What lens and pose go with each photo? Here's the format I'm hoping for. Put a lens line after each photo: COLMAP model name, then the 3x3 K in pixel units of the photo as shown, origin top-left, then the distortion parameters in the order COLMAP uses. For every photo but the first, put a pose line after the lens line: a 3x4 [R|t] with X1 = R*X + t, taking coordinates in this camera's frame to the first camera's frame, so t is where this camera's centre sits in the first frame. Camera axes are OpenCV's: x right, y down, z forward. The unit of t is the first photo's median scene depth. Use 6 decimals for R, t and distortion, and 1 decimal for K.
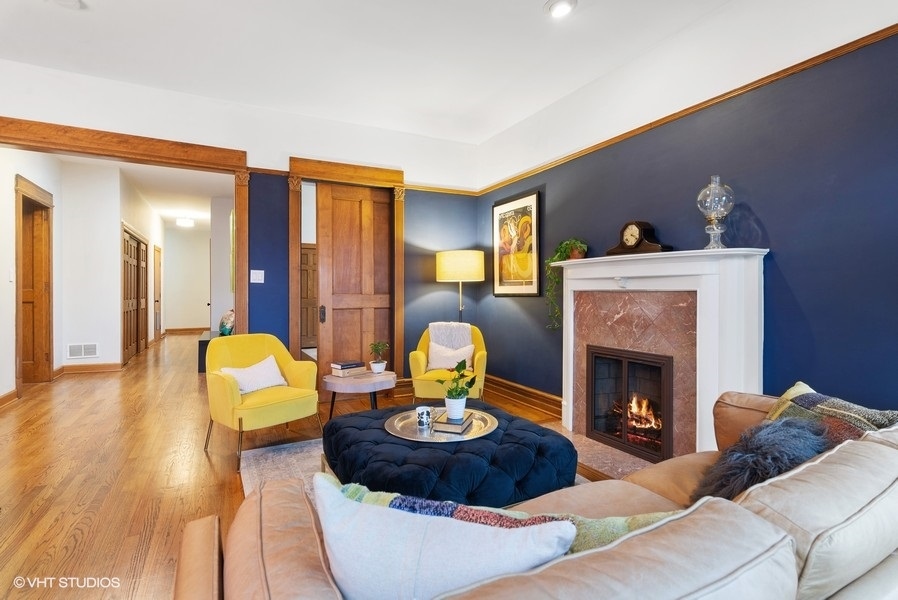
lens RADIAL K [[436.0, 0, 449.4], [0, 436.0, 294.3], [0, 0, 1]] dist [0.000079, 0.000191]
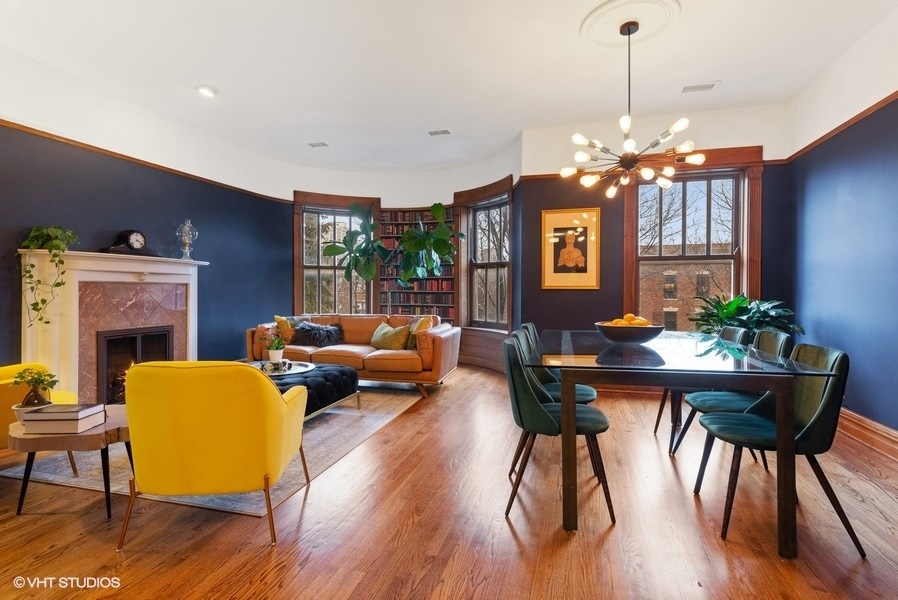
lens RADIAL K [[436.0, 0, 449.4], [0, 436.0, 294.3], [0, 0, 1]] dist [0.000079, 0.000191]
pose [[-0.725004, -0.011059, 0.688656, -1.026518], [-0.000335, 0.999877, 0.015704, 0.005207], [-0.688744, 0.011155, -0.724919, 1.140780]]
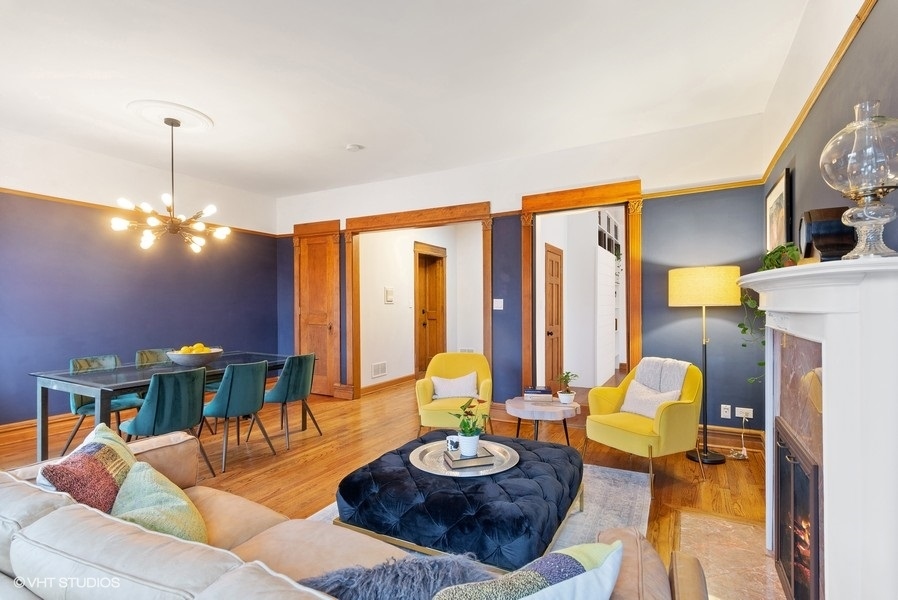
lens RADIAL K [[434.9, 0, 451.9], [0, 434.9, 308.3], [0, 0, 1]] dist [0.000568, 0.000194]
pose [[0.558860, 0.000392, -0.829262, 0.553222], [0.002671, 0.999994, 0.002273, -0.037916], [0.829258, -0.003485, 0.558855, 0.271768]]
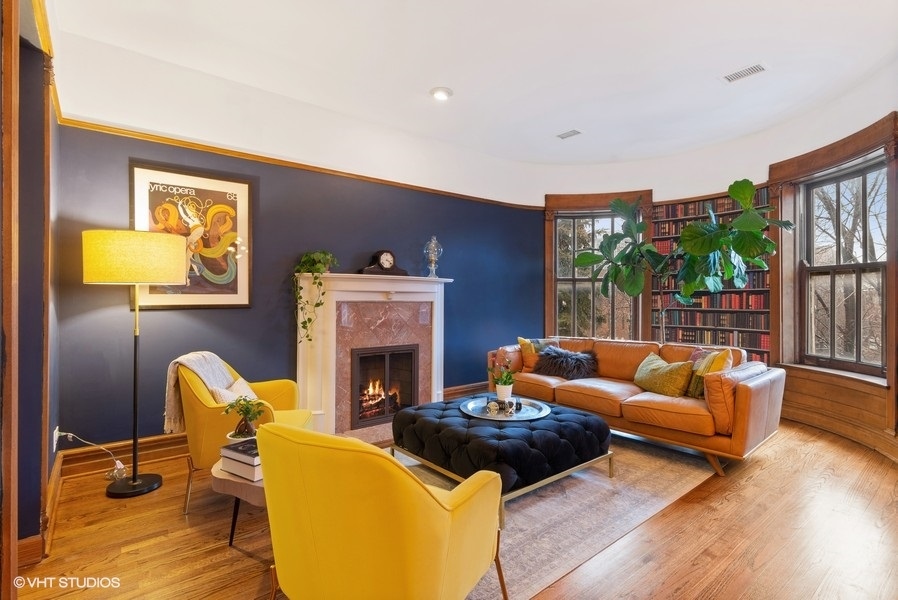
lens RADIAL K [[436.7, 0, 447.1], [0, 436.7, 299.8], [0, 0, 1]] dist [0.001818, 0.000859]
pose [[-0.196069, -0.000732, 0.980590, -0.820419], [0.003622, 0.999992, 0.001471, -0.013257], [-0.980583, 0.003840, -0.196065, 0.944602]]
